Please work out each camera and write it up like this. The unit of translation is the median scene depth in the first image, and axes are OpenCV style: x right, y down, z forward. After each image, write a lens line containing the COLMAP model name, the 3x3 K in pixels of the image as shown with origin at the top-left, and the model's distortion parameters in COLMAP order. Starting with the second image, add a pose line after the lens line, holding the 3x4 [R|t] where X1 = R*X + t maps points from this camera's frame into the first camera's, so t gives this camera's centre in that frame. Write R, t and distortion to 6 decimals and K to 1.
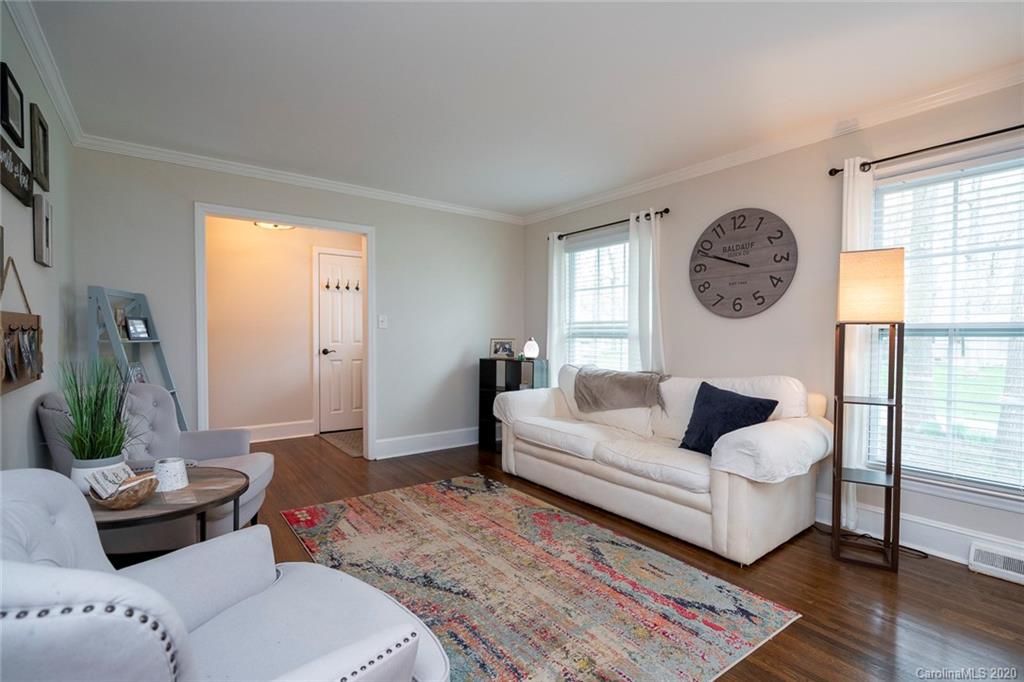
lens RADIAL K [[465.5, 0, 508.1], [0, 465.5, 340.3], [0, 0, 1]] dist [0.001026, -0.000687]
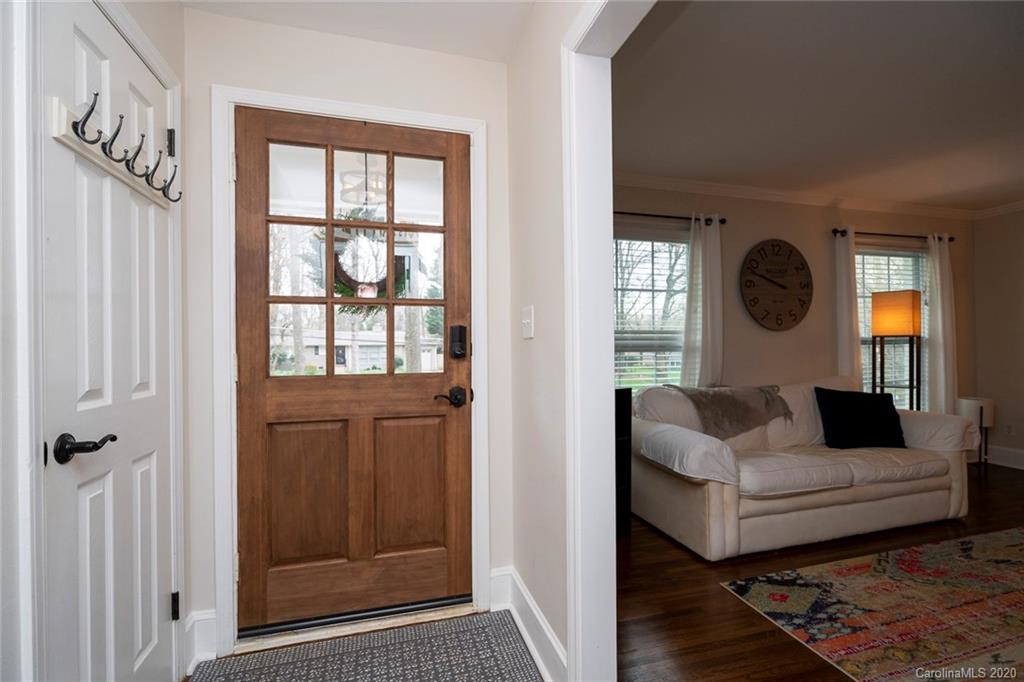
lens RADIAL K [[465.5, 0, 506.5], [0, 465.5, 339.9], [0, 0, 1]] dist [0.001026, -0.000687]
pose [[0.348303, 0.005324, 0.937367, -0.850470], [0.024058, 0.999604, -0.014617, -0.024901], [-0.937073, 0.027642, 0.348037, 1.240410]]
